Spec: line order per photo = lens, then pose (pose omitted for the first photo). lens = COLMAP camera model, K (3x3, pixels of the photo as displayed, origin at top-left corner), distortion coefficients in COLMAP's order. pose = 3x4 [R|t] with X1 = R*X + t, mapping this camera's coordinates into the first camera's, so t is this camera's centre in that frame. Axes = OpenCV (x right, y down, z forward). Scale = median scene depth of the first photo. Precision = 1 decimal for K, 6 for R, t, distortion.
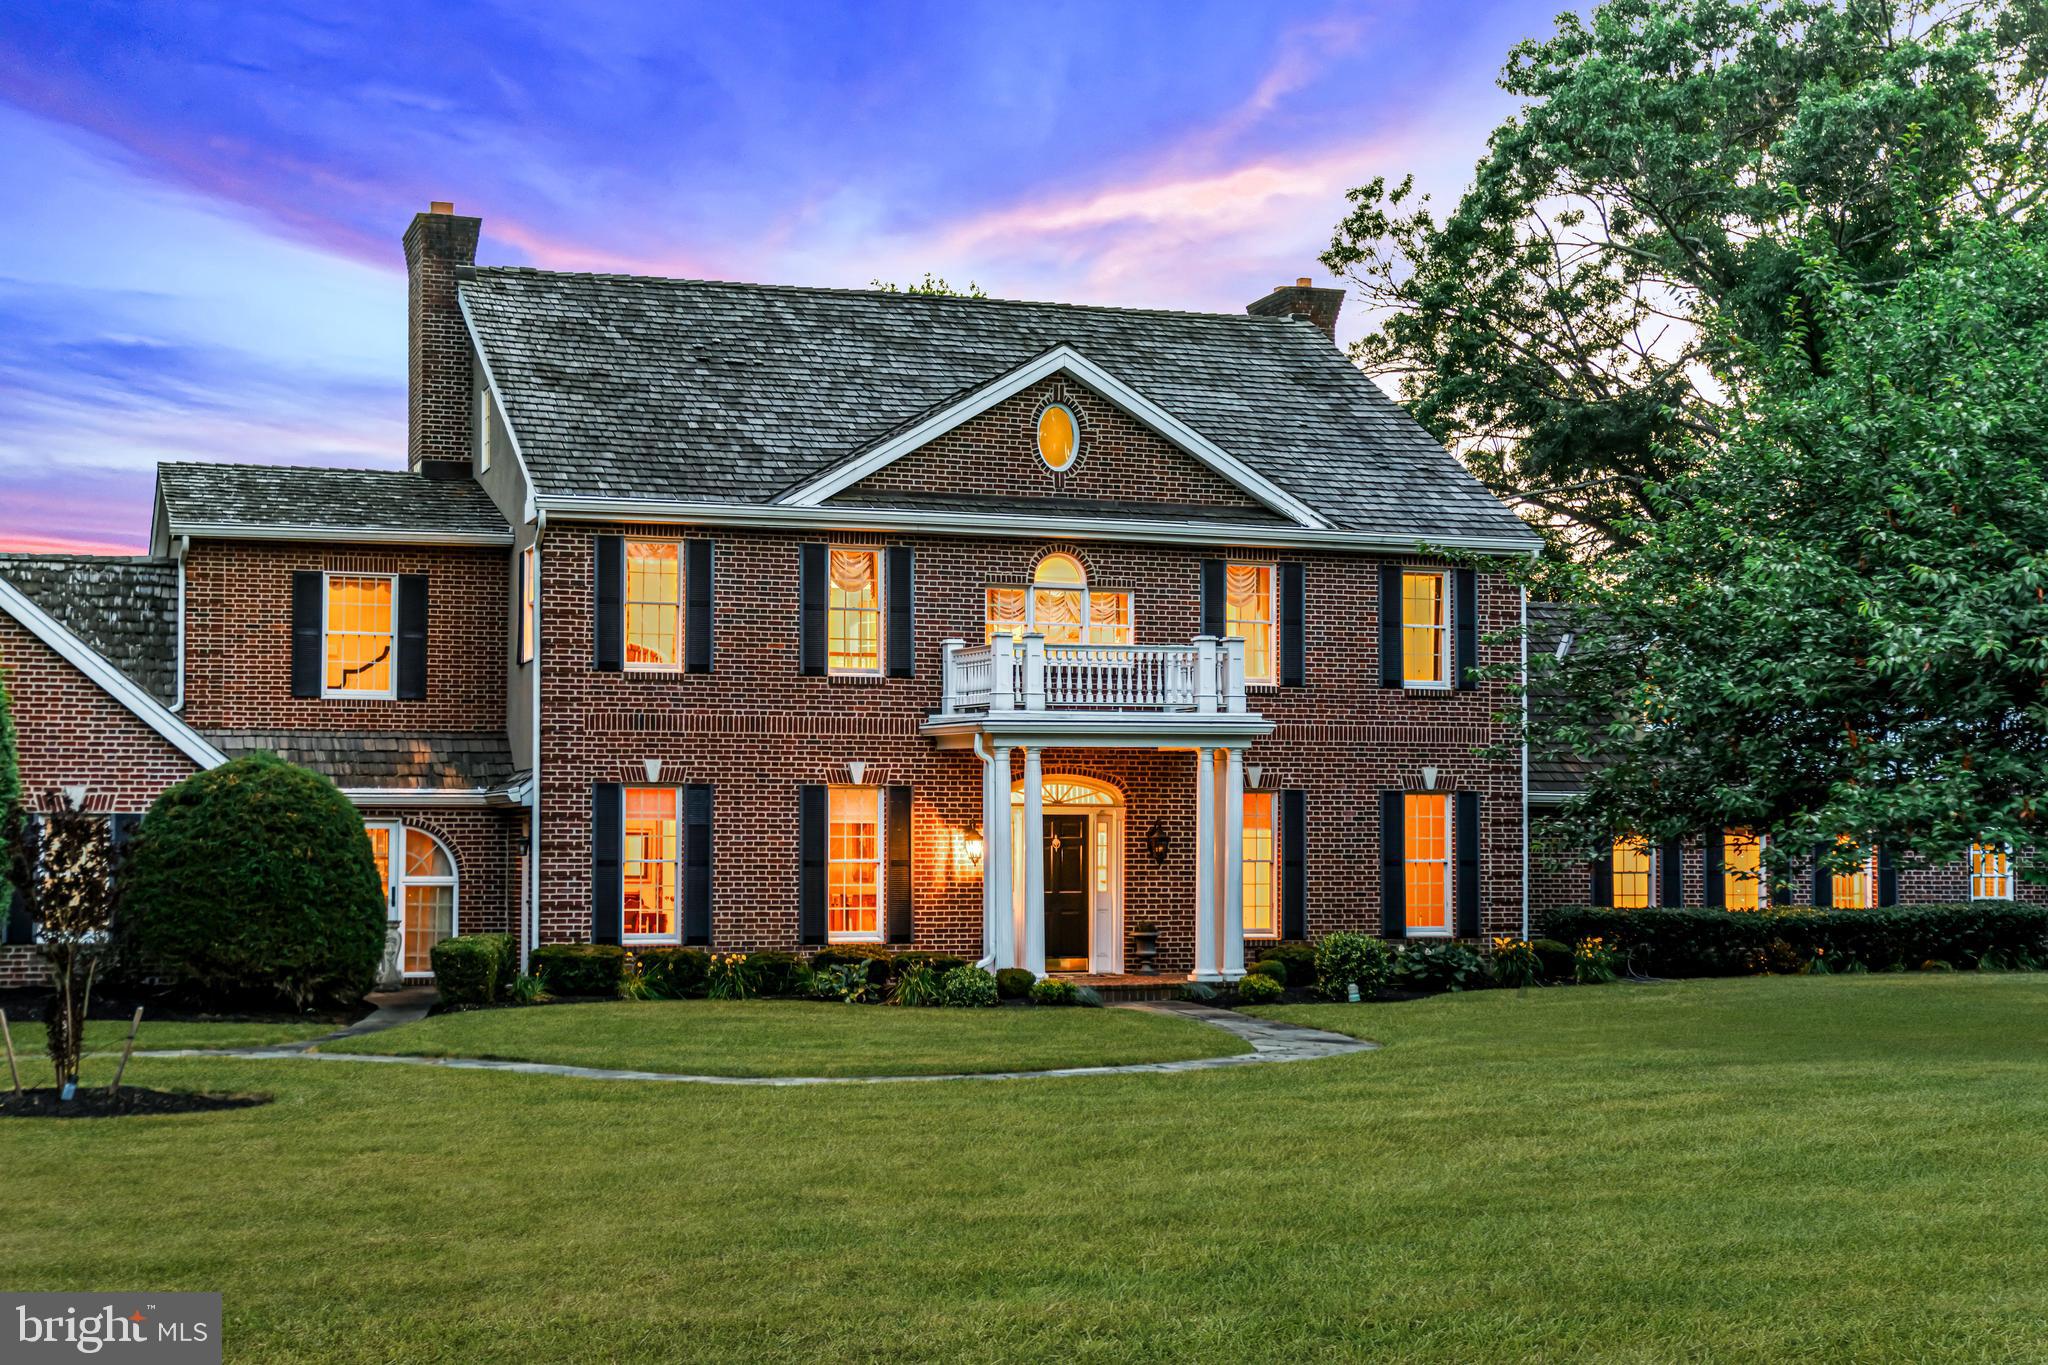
lens RADIAL K [[2854.2, 0, 1023.9], [0, 2854.2, 692.9], [0, 0, 1]] dist [-0.004817, 0.000000]
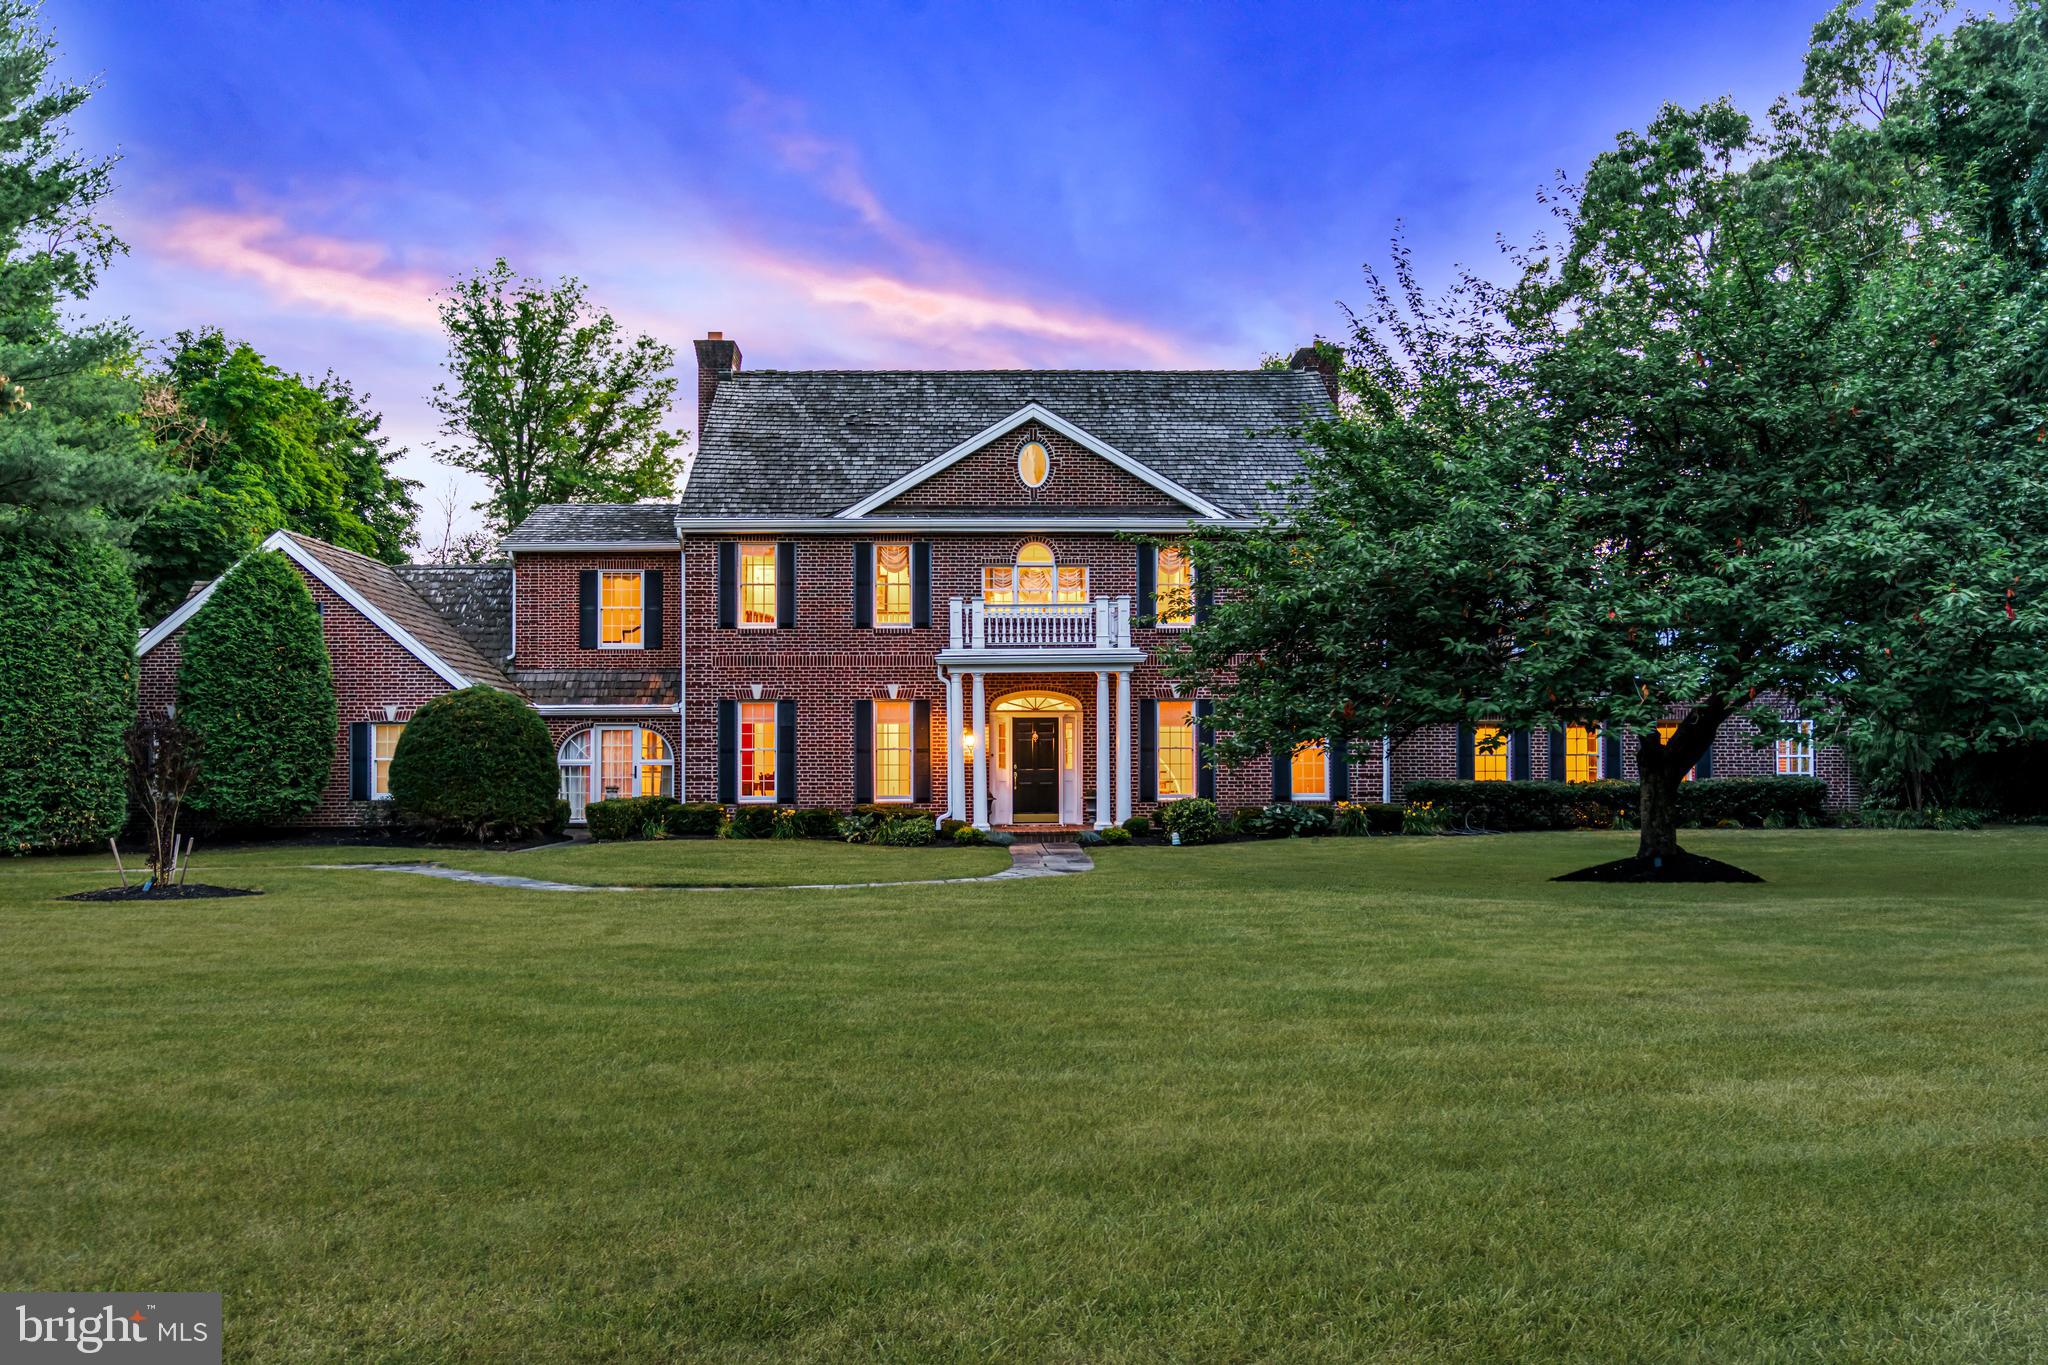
lens RADIAL K [[1926.4, 0, 1024.1], [0, 1926.4, 673.1], [0, 0, 1]] dist [-0.015179, 0.000000]
pose [[0.953925, -0.014956, -0.299671, 0.316758], [0.021095, 0.999628, 0.017260, 0.001917], [0.299301, -0.022786, 0.953887, 0.038253]]
